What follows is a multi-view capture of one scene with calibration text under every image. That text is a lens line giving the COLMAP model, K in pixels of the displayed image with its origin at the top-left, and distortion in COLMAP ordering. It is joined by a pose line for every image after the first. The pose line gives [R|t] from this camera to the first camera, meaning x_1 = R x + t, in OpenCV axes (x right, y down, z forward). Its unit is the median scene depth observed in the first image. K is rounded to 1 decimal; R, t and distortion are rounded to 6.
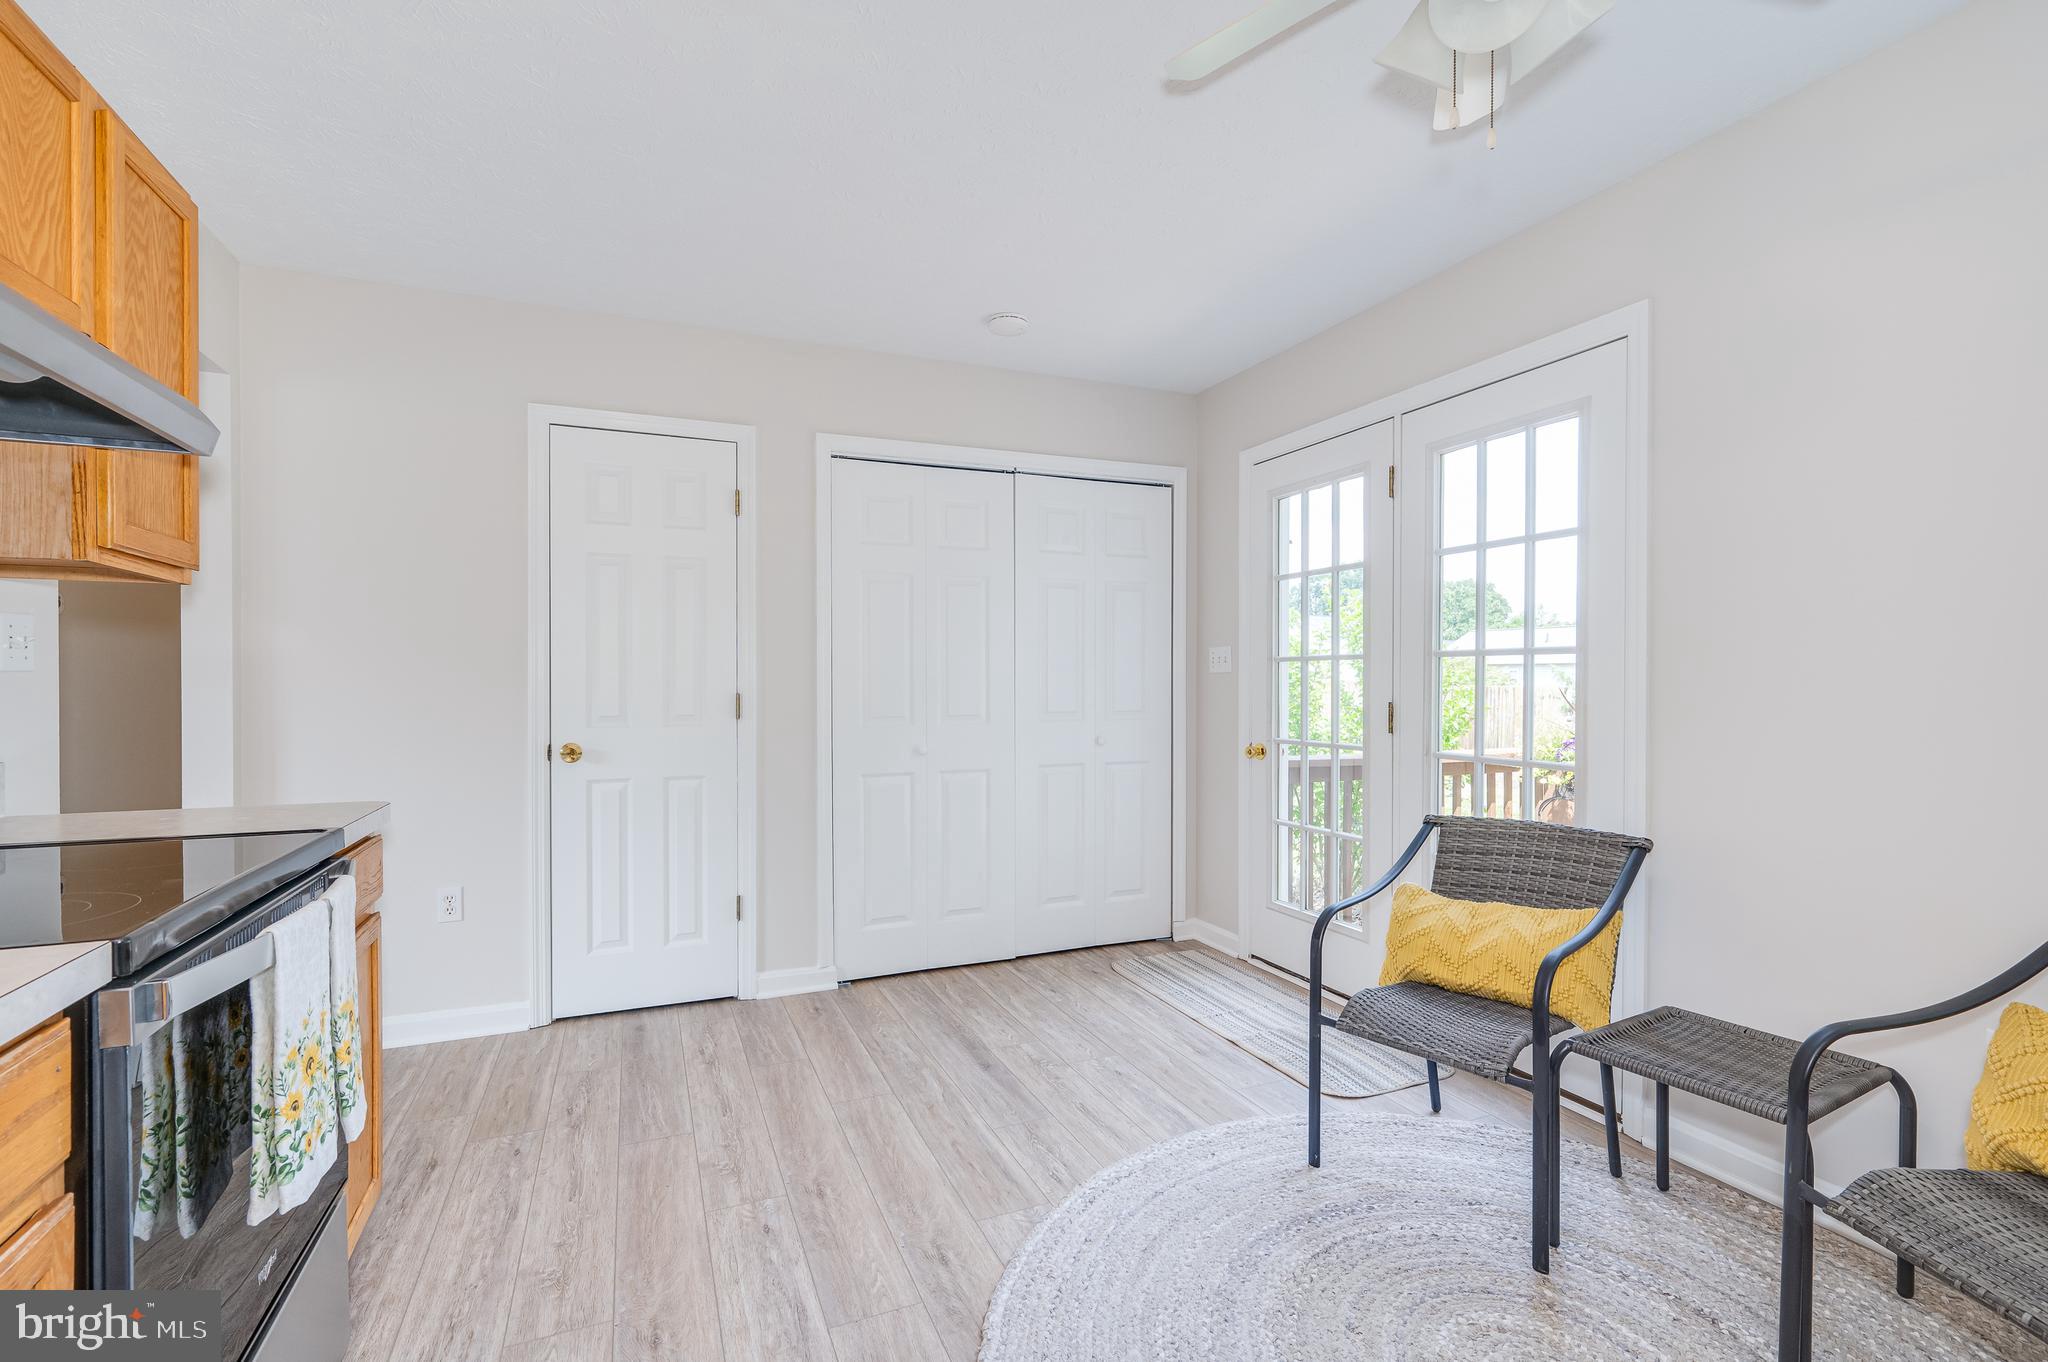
lens RADIAL K [[833.5, 0, 977.9], [0, 833.5, 682.8], [0, 0, 1]] dist [-0.000794, -0.000094]
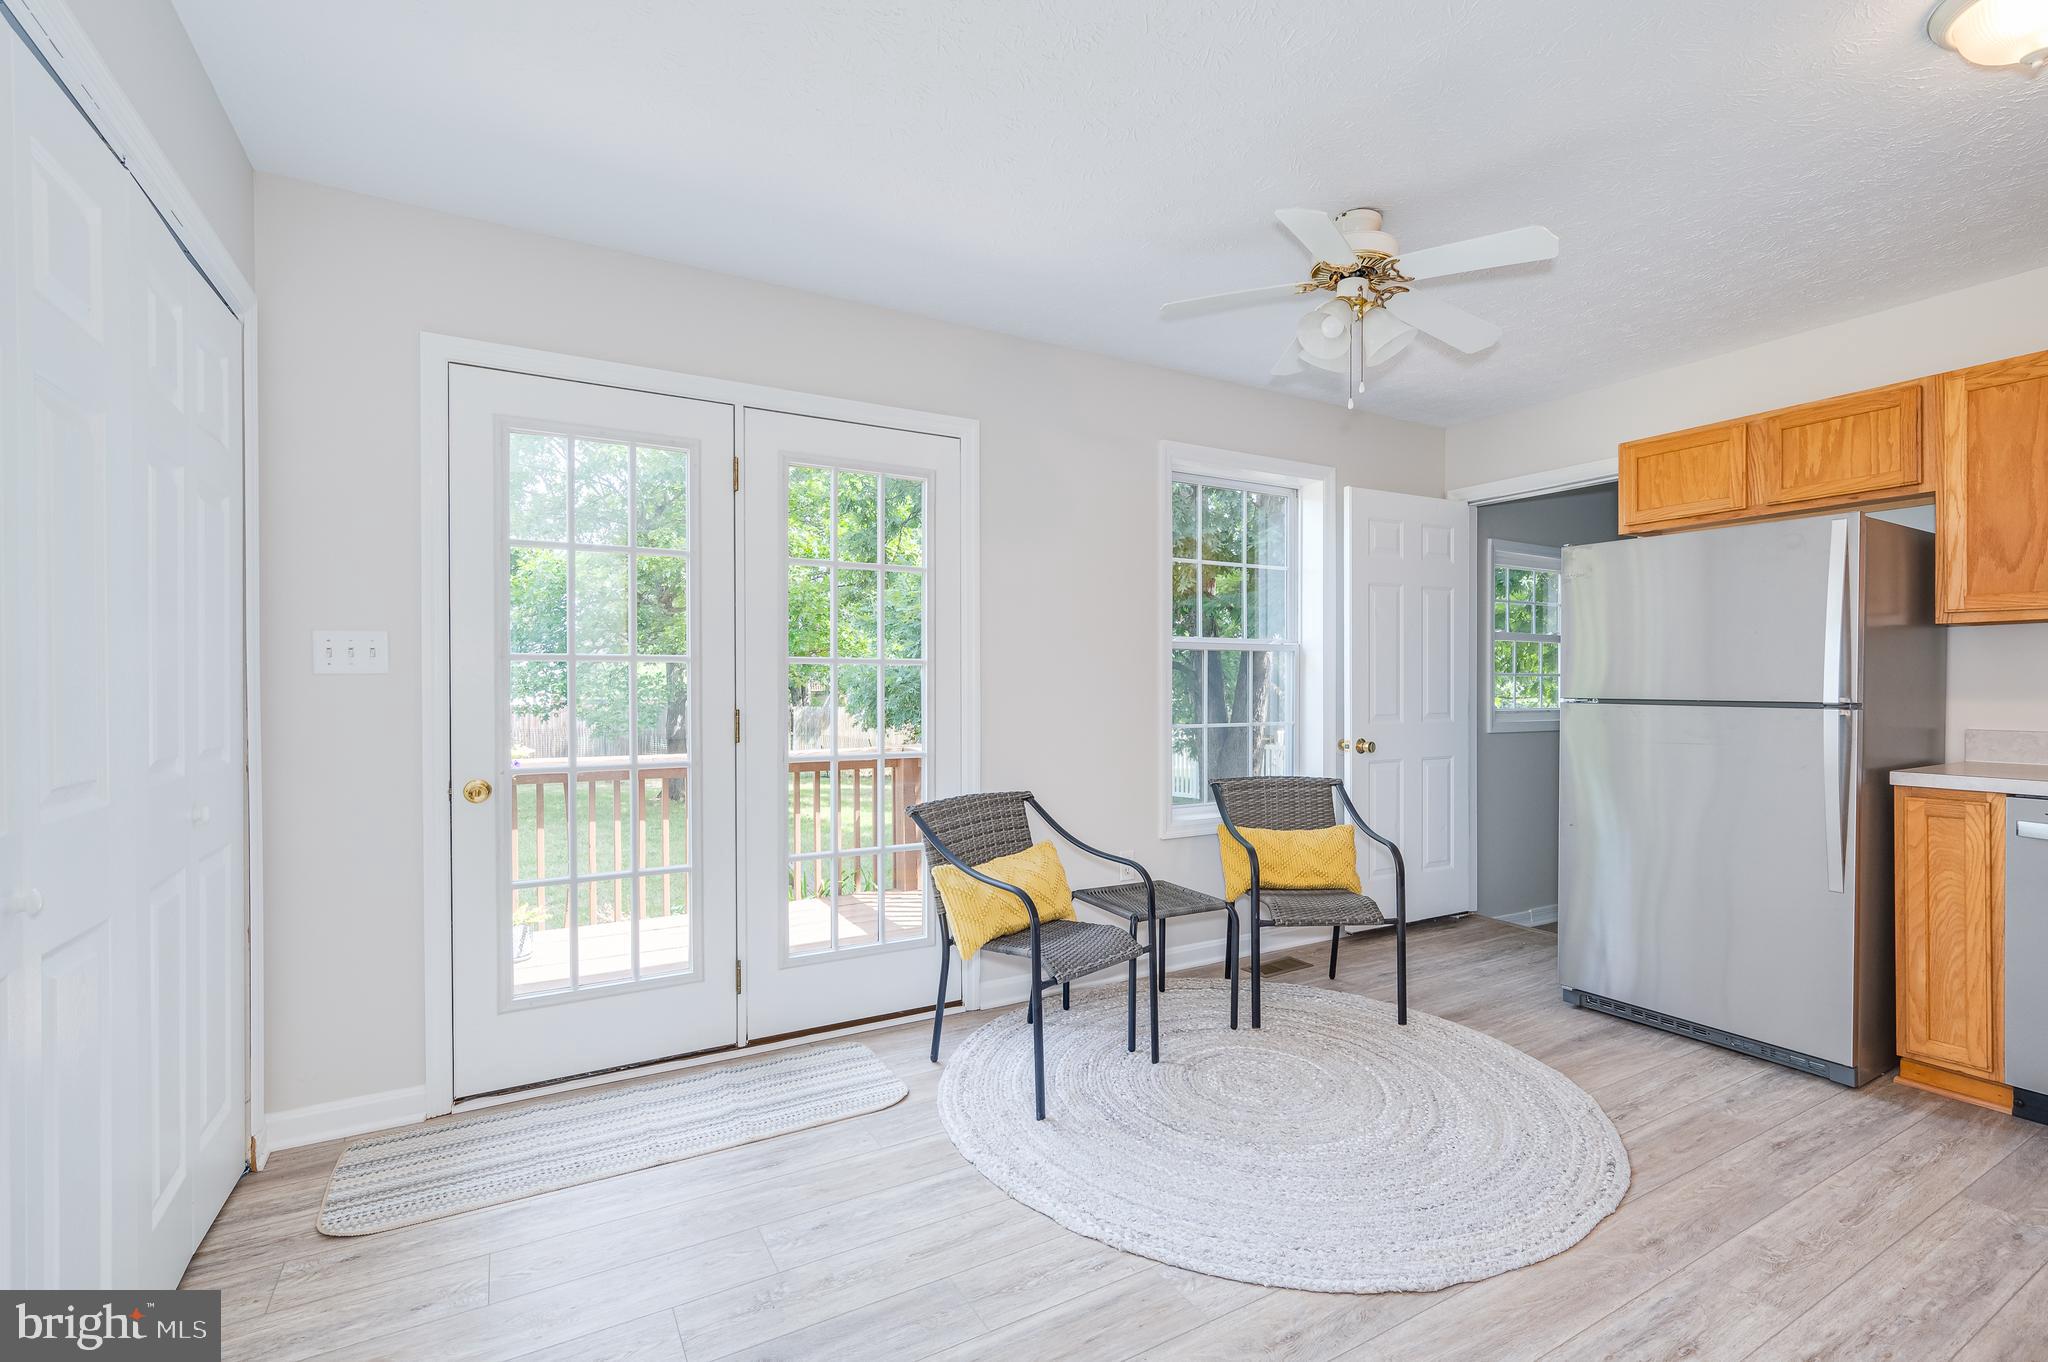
lens RADIAL K [[900.3, 0, 1034.3], [0, 900.3, 693.1], [0, 0, 1]] dist [0.001680, 0.000323]
pose [[-0.108861, -0.008920, 0.994017, -0.721174], [0.003915, 0.999948, 0.009402, -0.003488], [-0.994049, 0.004915, -0.108821, 1.031393]]
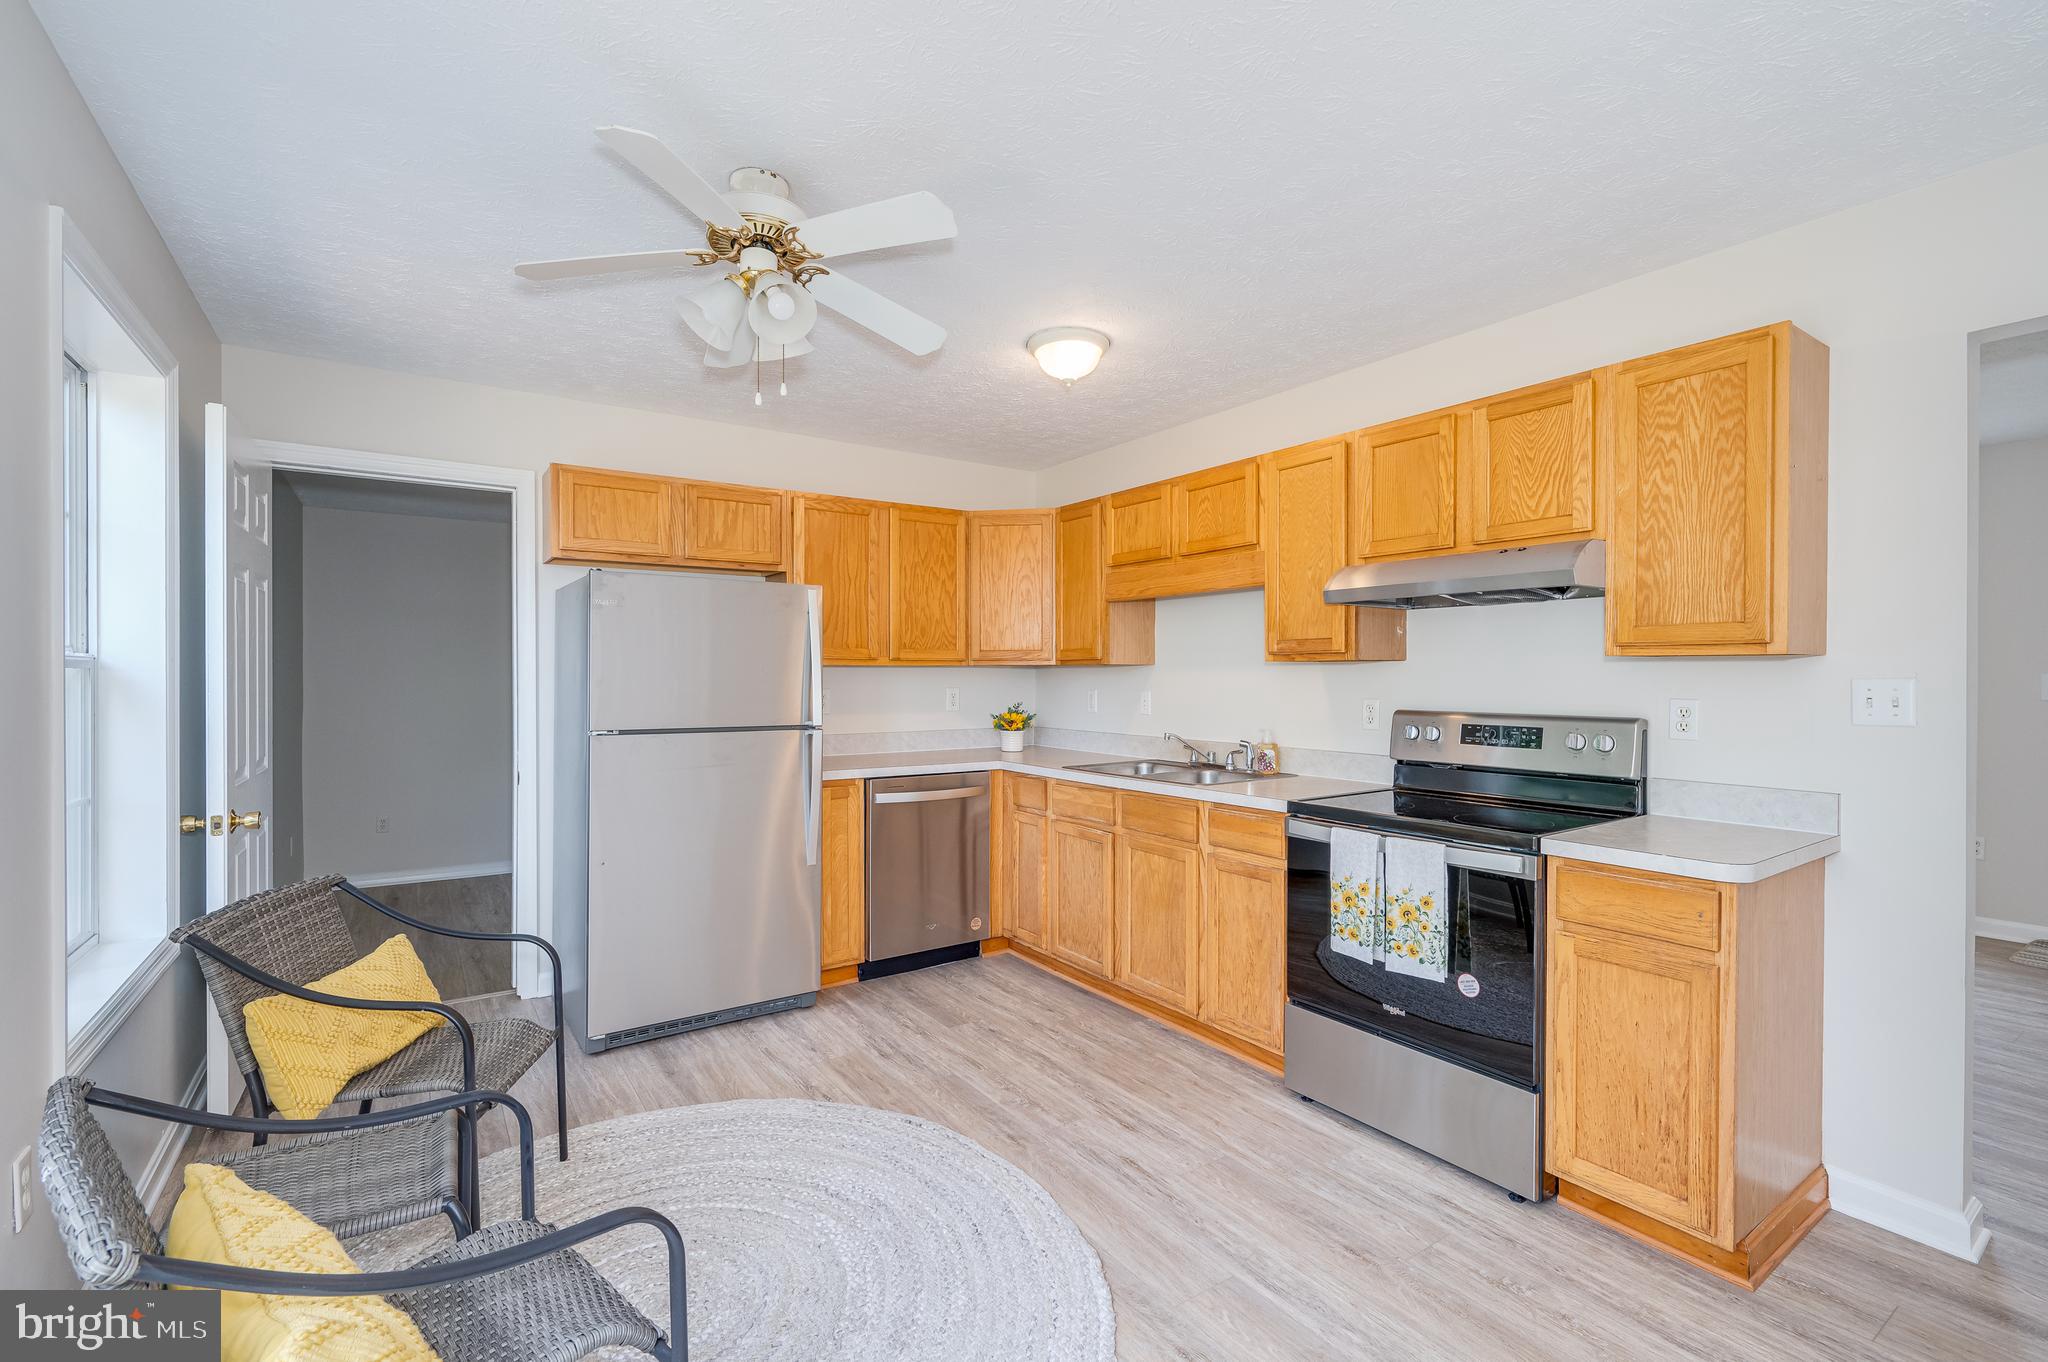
lens RADIAL K [[906.9, 0, 1011.3], [0, 906.9, 680.3], [0, 0, 1]] dist [-0.000239, -0.000166]
pose [[-0.984943, 0.001363, -0.172875, 0.185447], [-0.000027, 0.999968, 0.008042, -0.062032], [0.172880, 0.007926, -0.984911, 1.458787]]
